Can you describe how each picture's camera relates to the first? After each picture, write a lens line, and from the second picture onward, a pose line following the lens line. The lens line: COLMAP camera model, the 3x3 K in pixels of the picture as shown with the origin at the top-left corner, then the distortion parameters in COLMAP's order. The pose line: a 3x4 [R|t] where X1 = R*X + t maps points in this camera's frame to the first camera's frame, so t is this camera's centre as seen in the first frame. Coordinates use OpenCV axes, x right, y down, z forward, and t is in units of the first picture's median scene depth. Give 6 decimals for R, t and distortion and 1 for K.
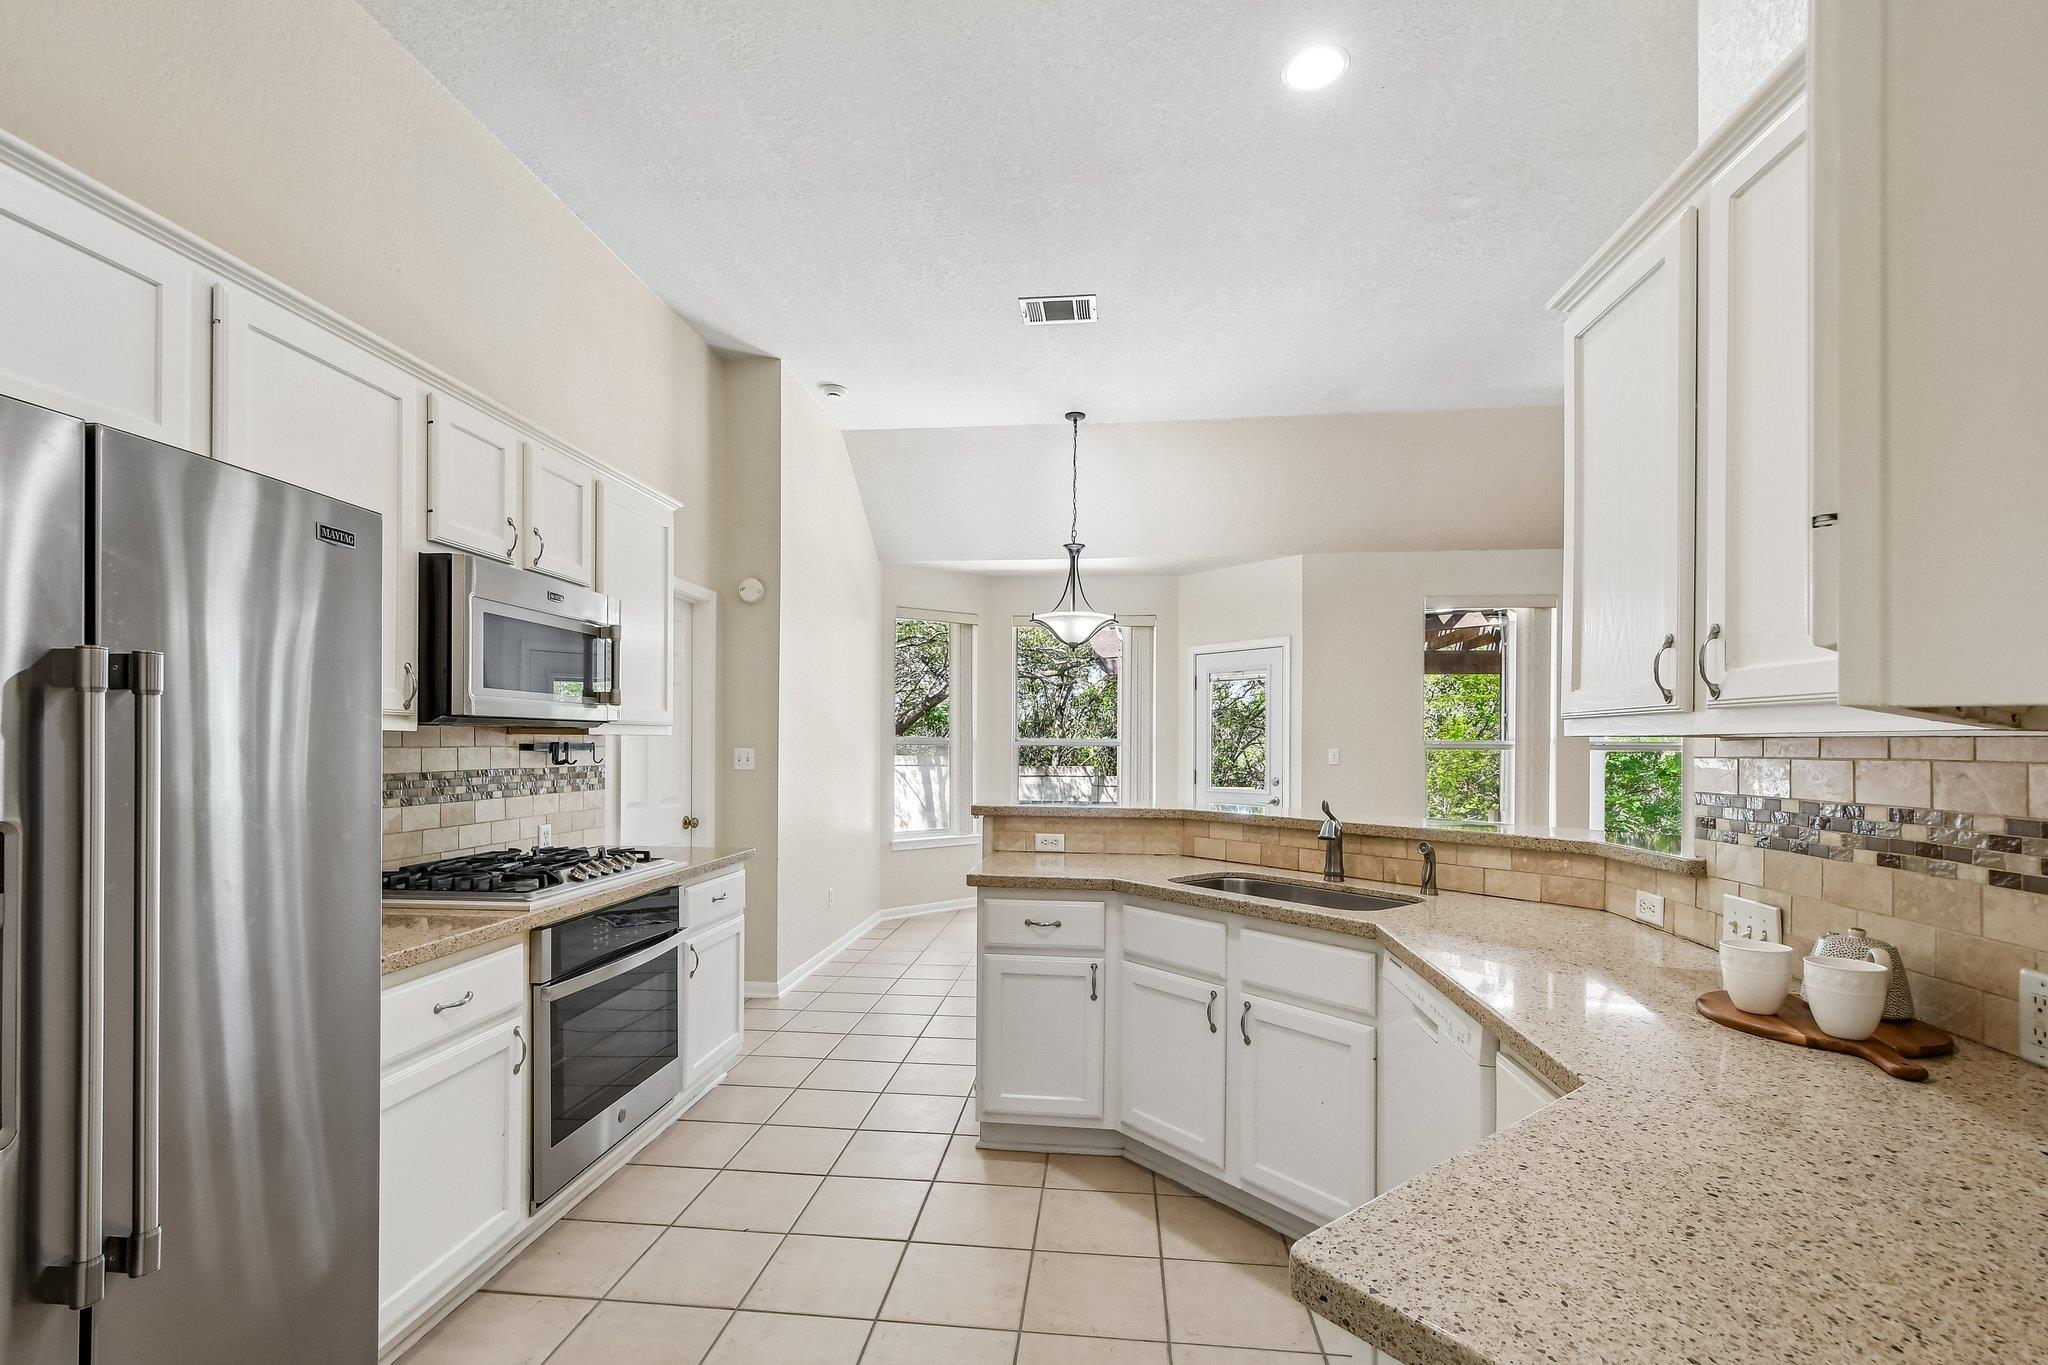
lens RADIAL K [[911.1, 0, 1019.9], [0, 911.1, 734.4], [0, 0, 1]] dist [0.002290, 0.000239]
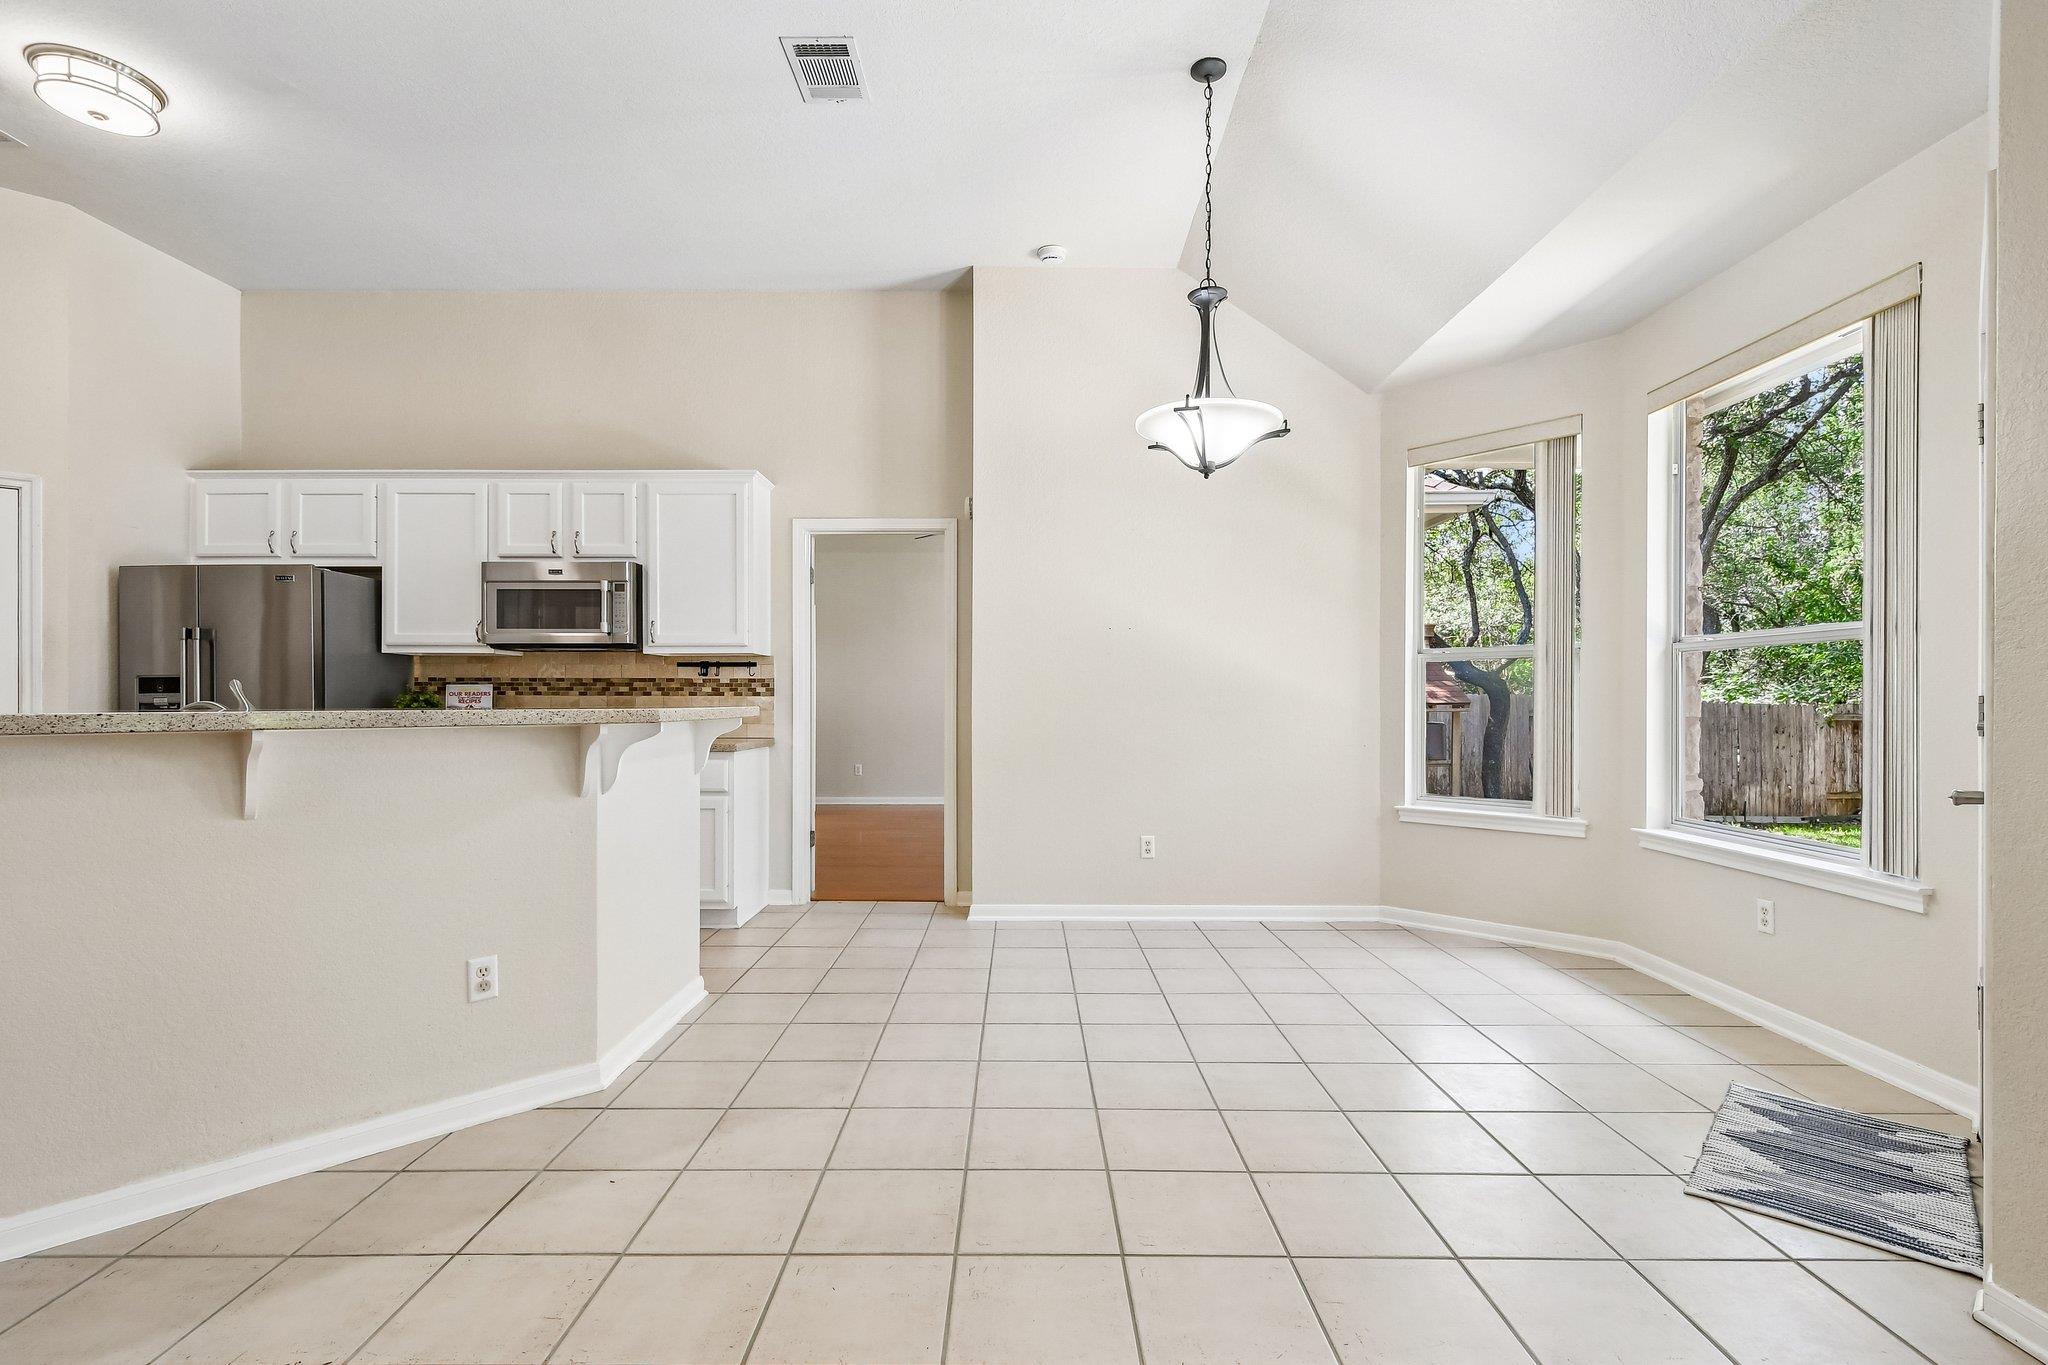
lens RADIAL K [[911.4, 0, 1000.4], [0, 911.4, 706.1], [0, 0, 1]] dist [0.002010, 0.000086]
pose [[0.100105, 0.002235, -0.994974, 1.046002], [0.006967, 0.999971, 0.002947, 0.082505], [0.994952, -0.007227, 0.100087, 1.366627]]
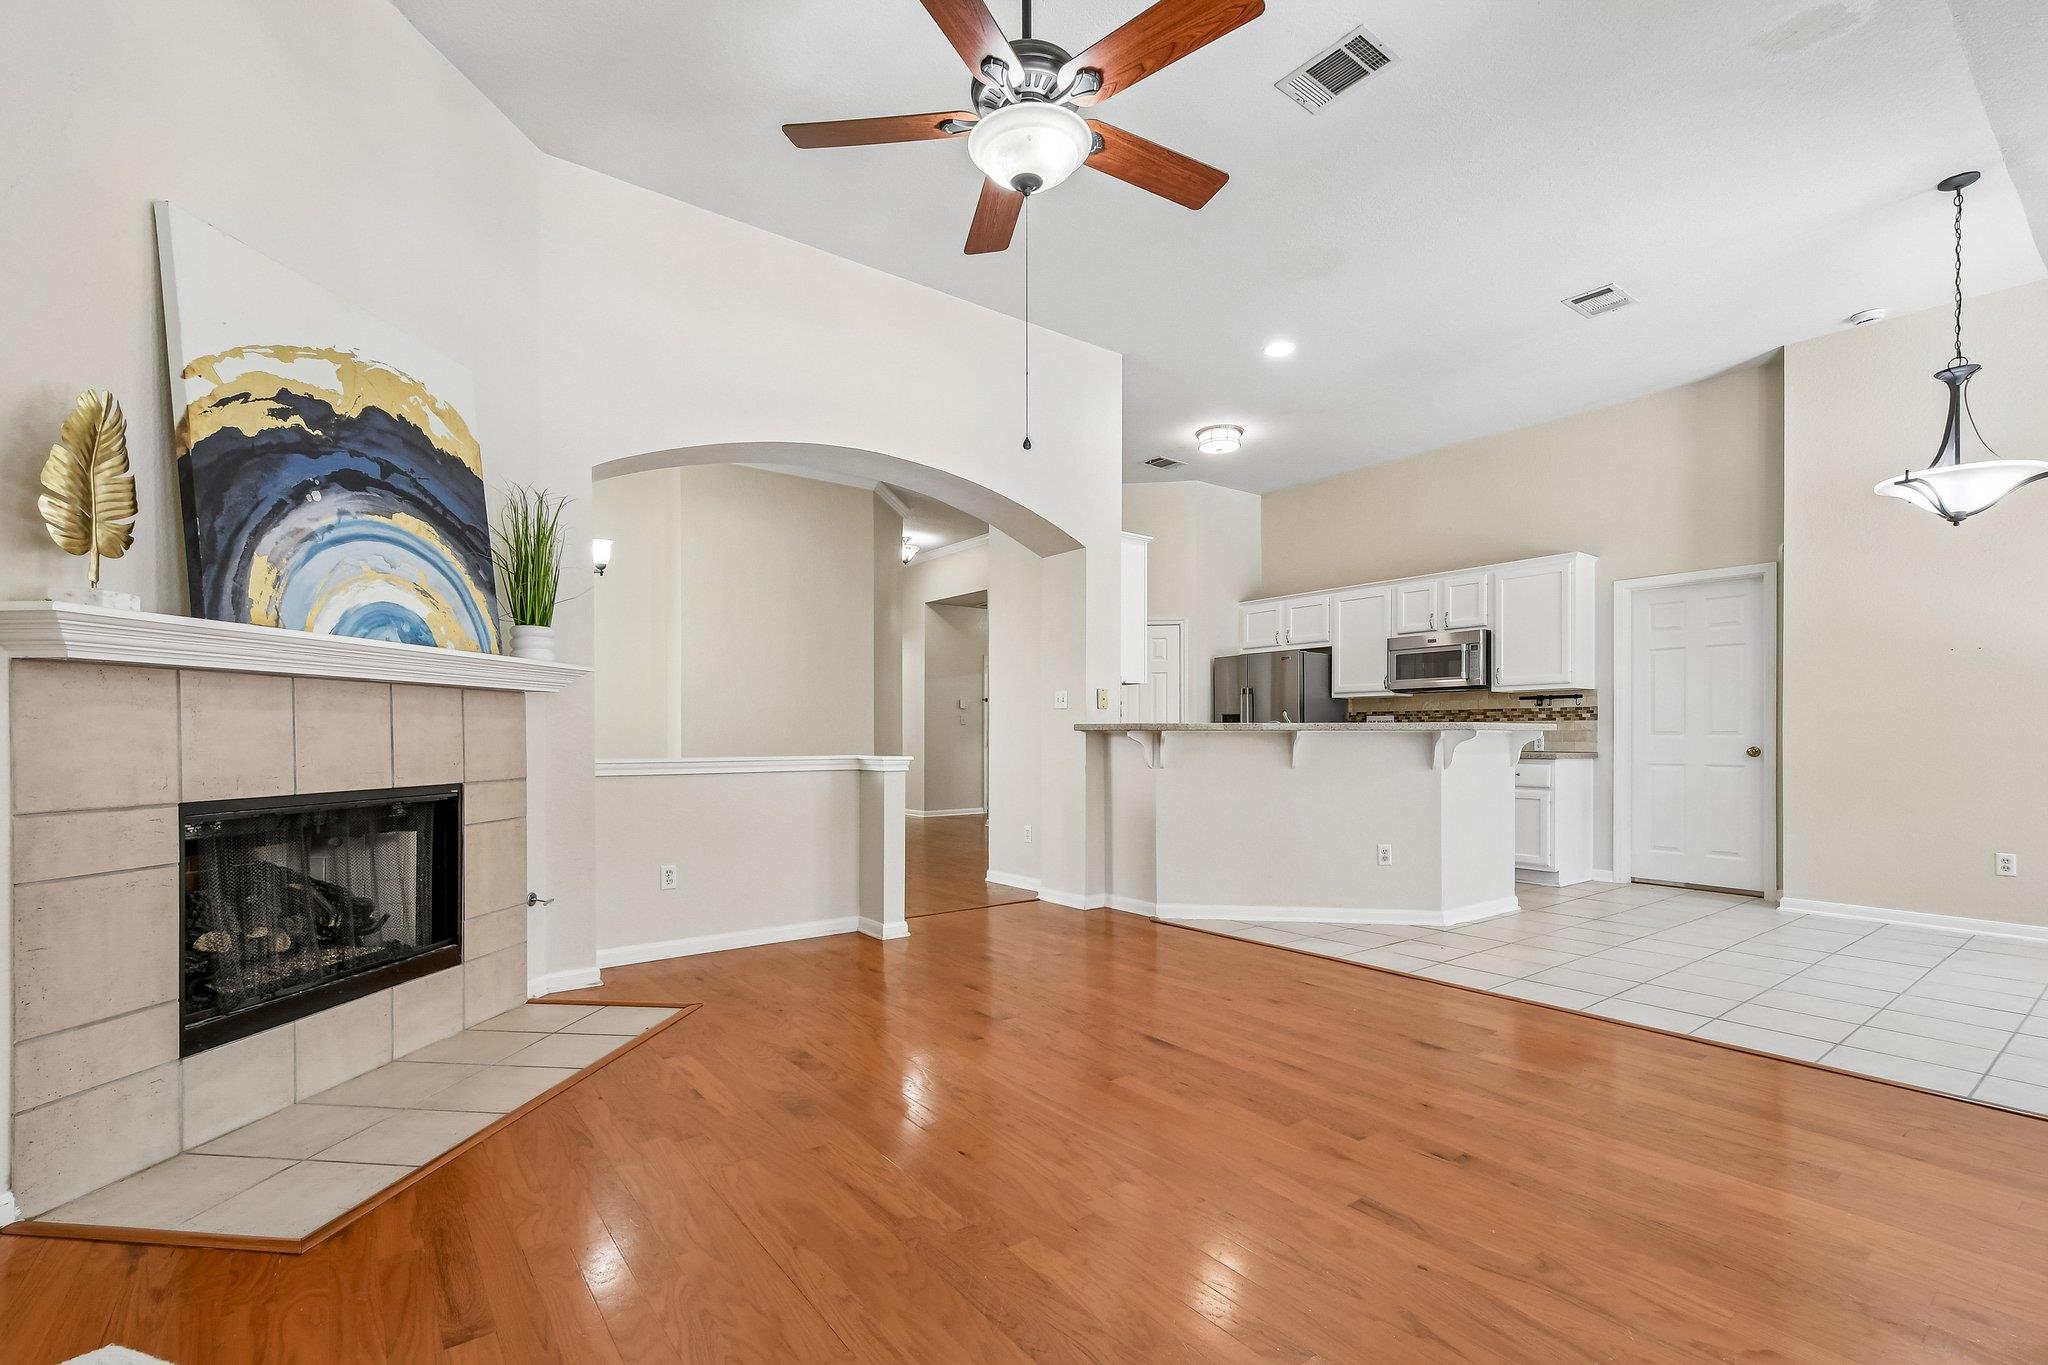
lens RADIAL K [[911.1, 0, 1019.9], [0, 911.1, 734.4], [0, 0, 1]] dist [0.002290, 0.000239]
pose [[-0.721783, -0.007699, -0.692076, 1.780500], [0.001526, 0.999918, -0.012715, 0.122519], [0.692117, -0.010234, -0.721712, 1.708790]]
